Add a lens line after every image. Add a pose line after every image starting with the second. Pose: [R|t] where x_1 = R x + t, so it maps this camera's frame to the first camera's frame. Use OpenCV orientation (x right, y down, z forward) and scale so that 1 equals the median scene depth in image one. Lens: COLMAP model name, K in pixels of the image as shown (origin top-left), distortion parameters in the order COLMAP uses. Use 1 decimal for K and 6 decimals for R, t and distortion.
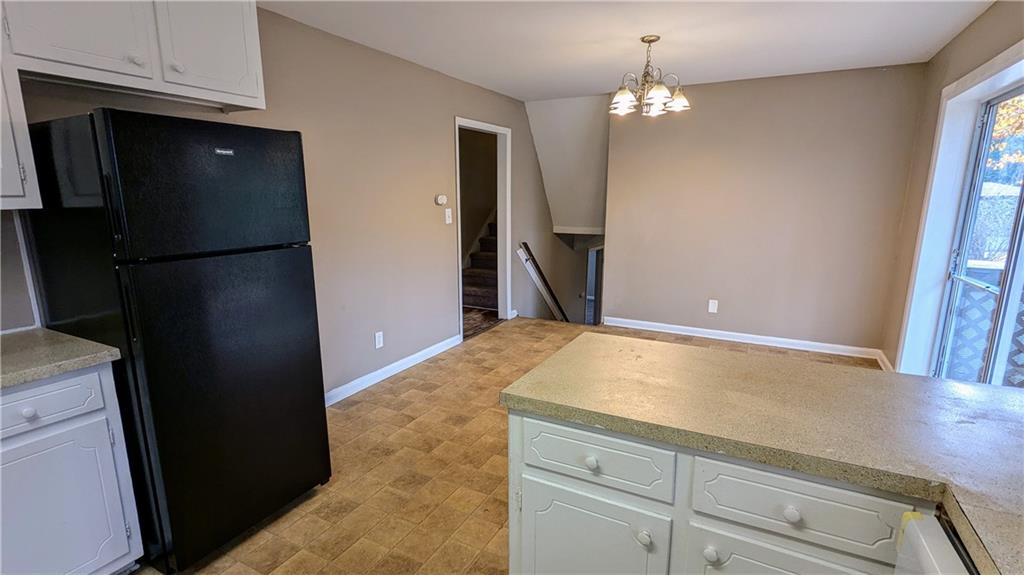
lens RADIAL K [[482.7, 0, 514.1], [0, 482.7, 291.5], [0, 0, 1]] dist [-0.000640, -0.001025]
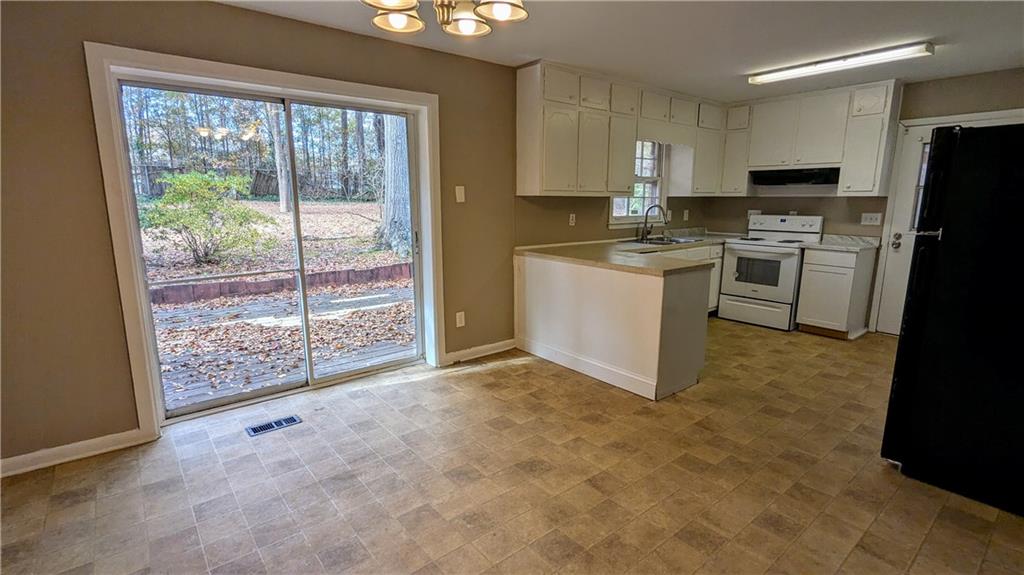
lens RADIAL K [[482.7, 0, 514.1], [0, 482.7, 291.5], [0, 0, 1]] dist [-0.000640, -0.001025]
pose [[-0.924249, -0.072527, 0.374839, -0.004597], [0.075719, 0.927468, 0.366156, -0.350952], [-0.374207, 0.366801, -0.851719, 1.812212]]
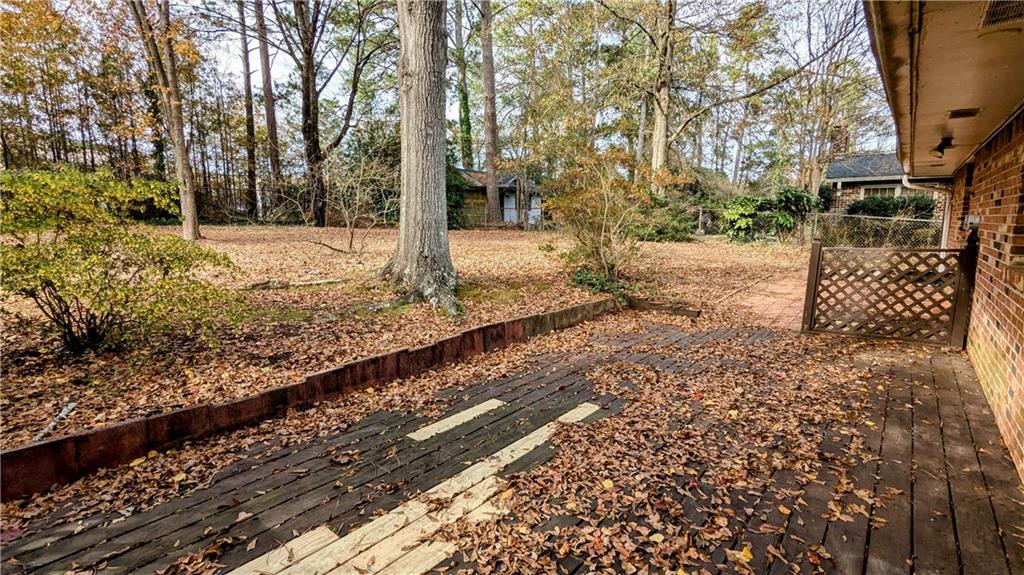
lens RADIAL K [[482.7, 0, 514.1], [0, 482.7, 291.5], [0, 0, 1]] dist [-0.000640, -0.001025]
pose [[-0.981124, -0.023178, 0.191985, 1.285811], [0.043727, 0.940486, 0.337008, -0.188207], [-0.188370, 0.339041, -0.921720, 1.010171]]
